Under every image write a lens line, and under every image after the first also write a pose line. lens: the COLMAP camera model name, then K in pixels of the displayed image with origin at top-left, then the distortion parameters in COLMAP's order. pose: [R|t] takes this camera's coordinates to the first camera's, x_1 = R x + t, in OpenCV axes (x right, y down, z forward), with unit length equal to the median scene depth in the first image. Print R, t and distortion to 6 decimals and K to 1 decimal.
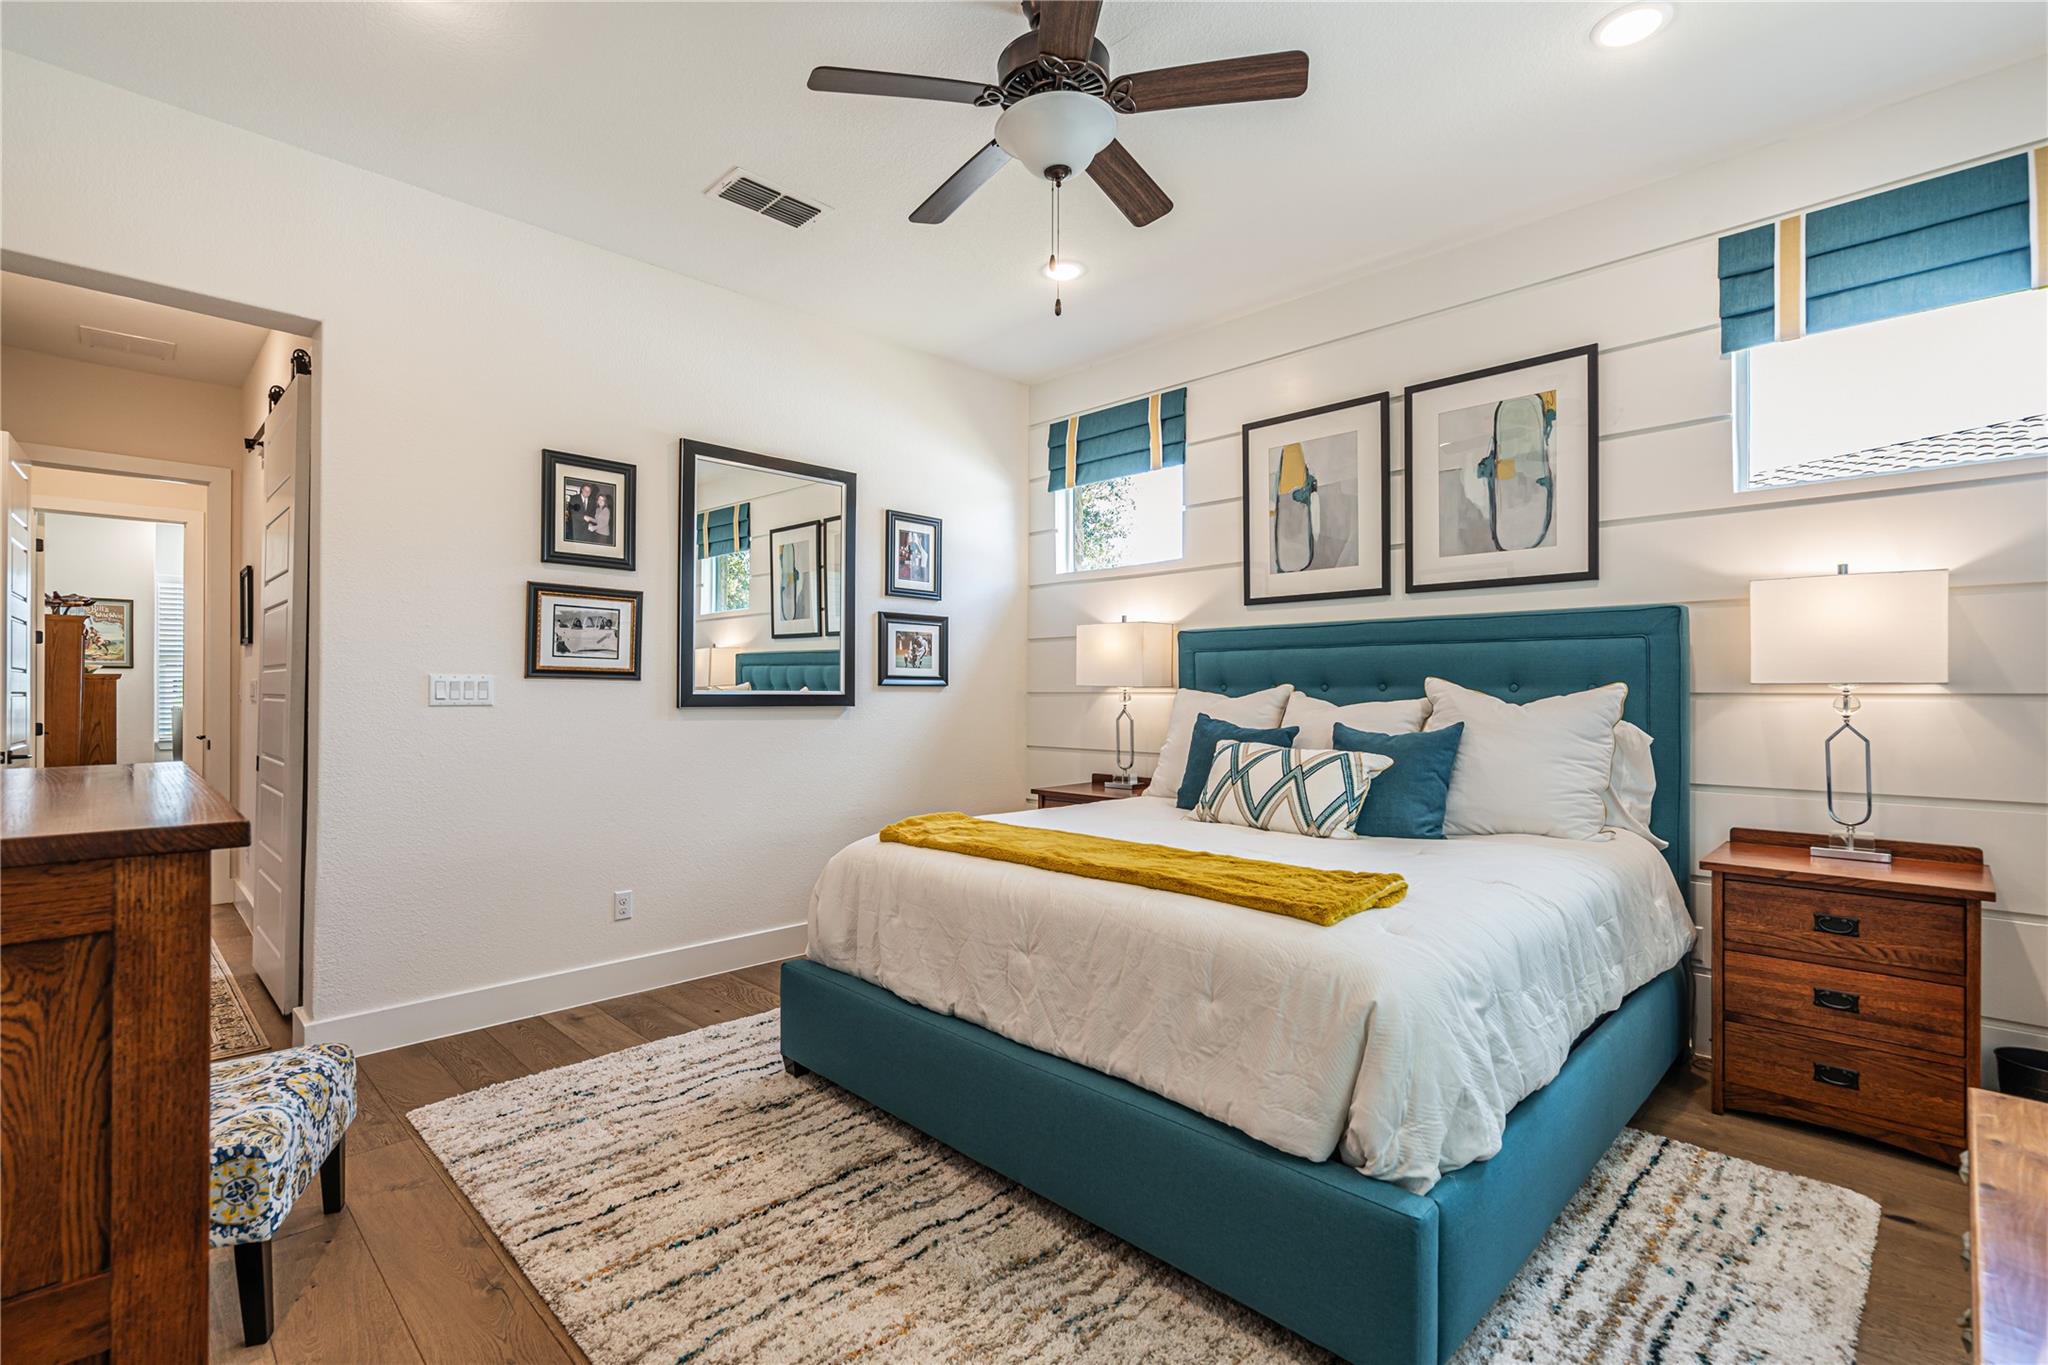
lens RADIAL K [[939.2, 0, 1025.3], [0, 939.2, 687.3], [0, 0, 1]] dist [-0.005433, 0.002324]
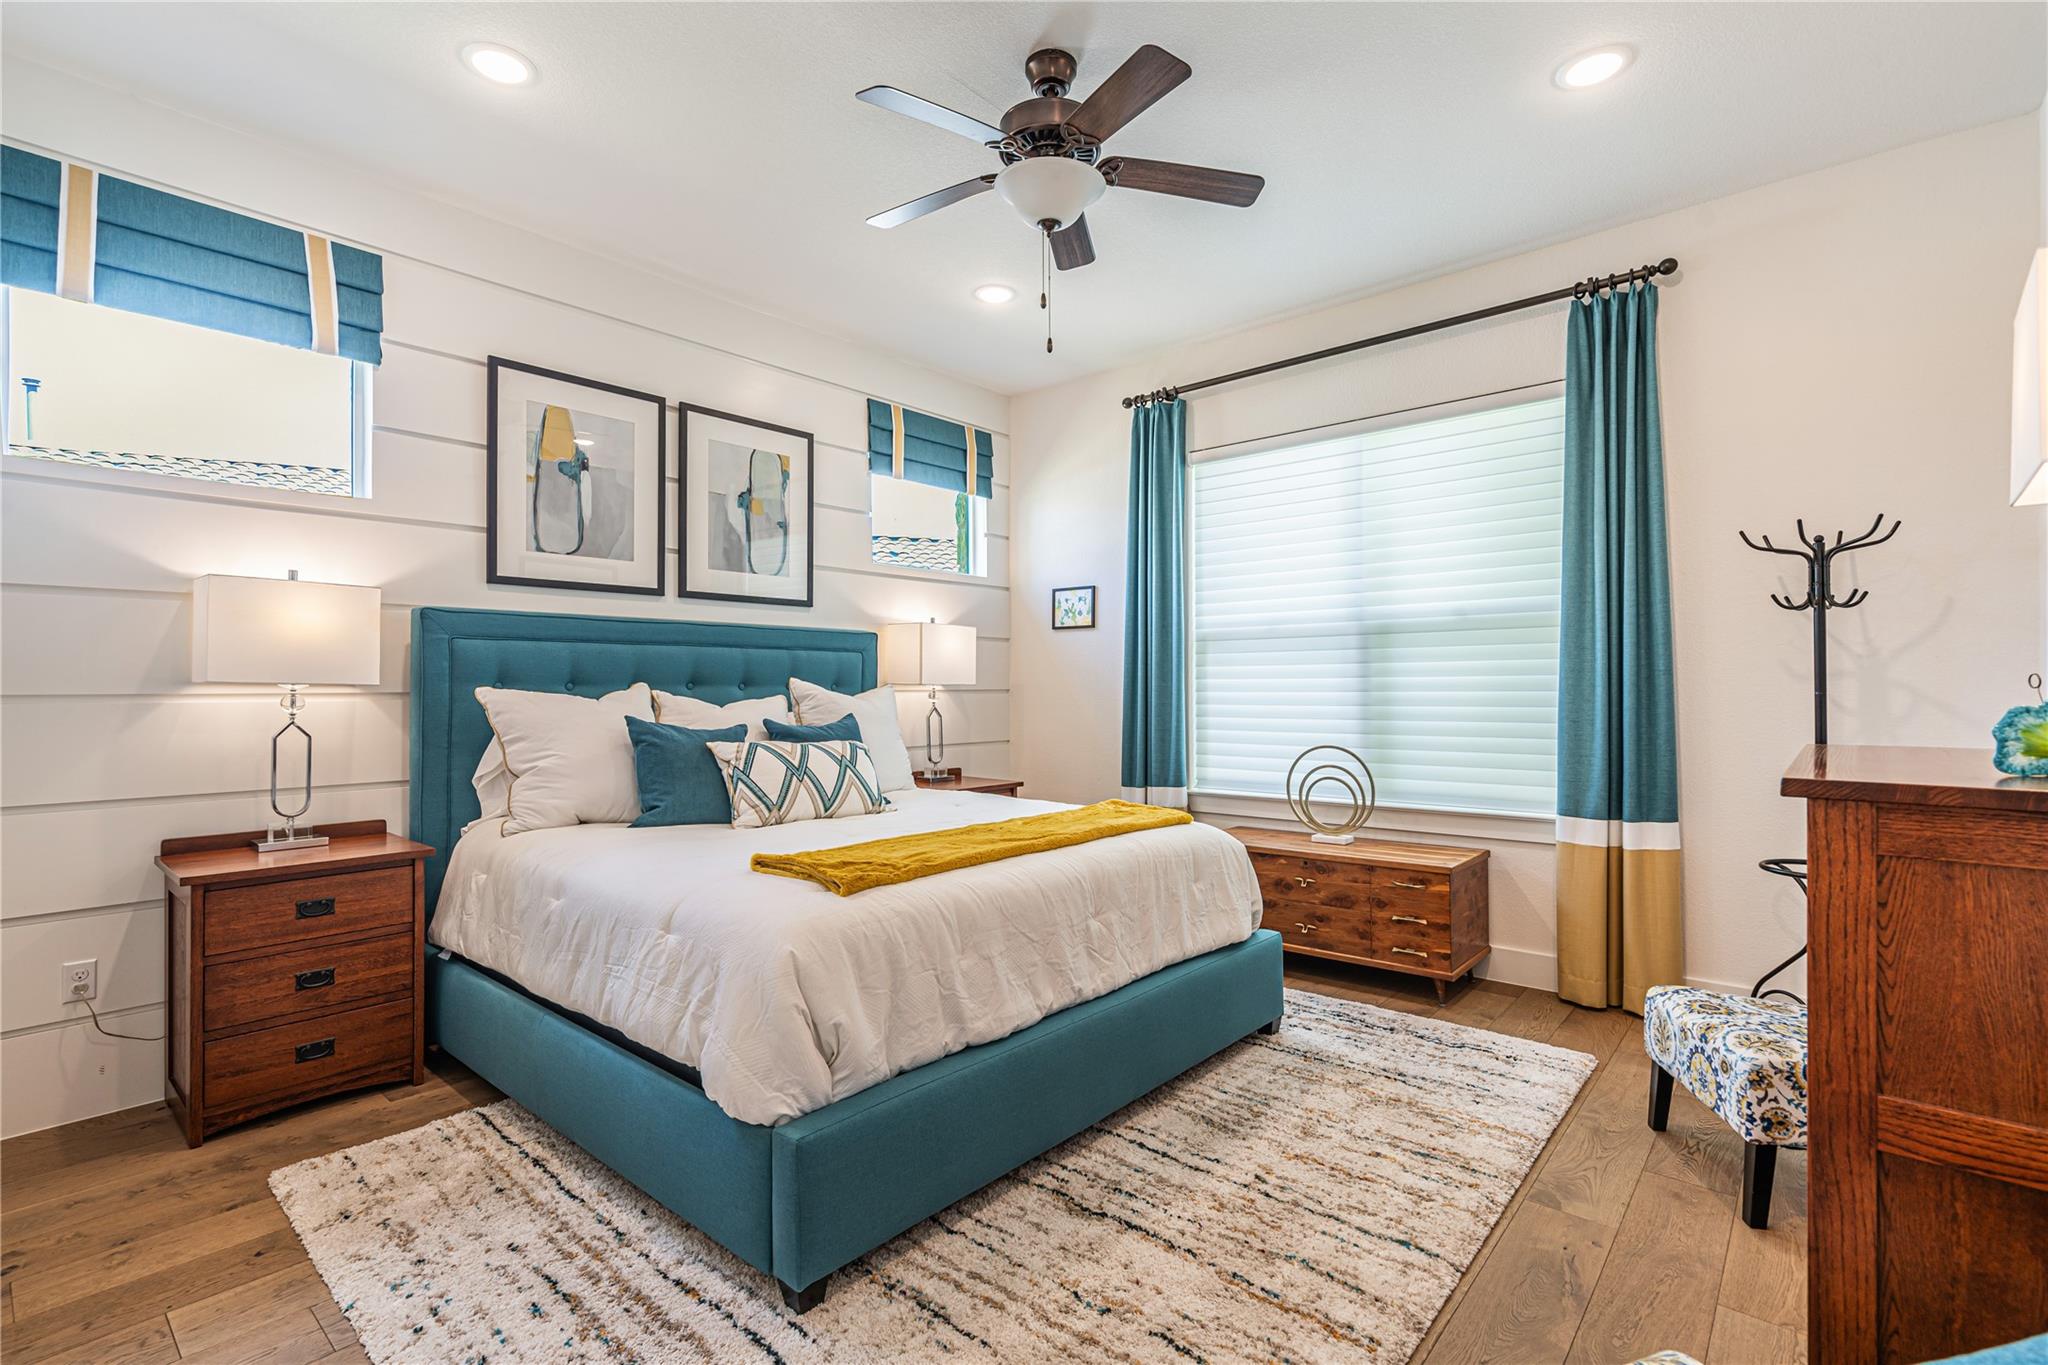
lens RADIAL K [[939.2, 0, 1025.8], [0, 939.2, 680.0], [0, 0, 1]] dist [-0.005433, 0.002324]
pose [[-0.073567, 0.008283, 0.997256, -0.676194], [-0.000754, 0.999965, -0.008361, 0.001497], [-0.997290, -0.001367, -0.073558, 0.694603]]
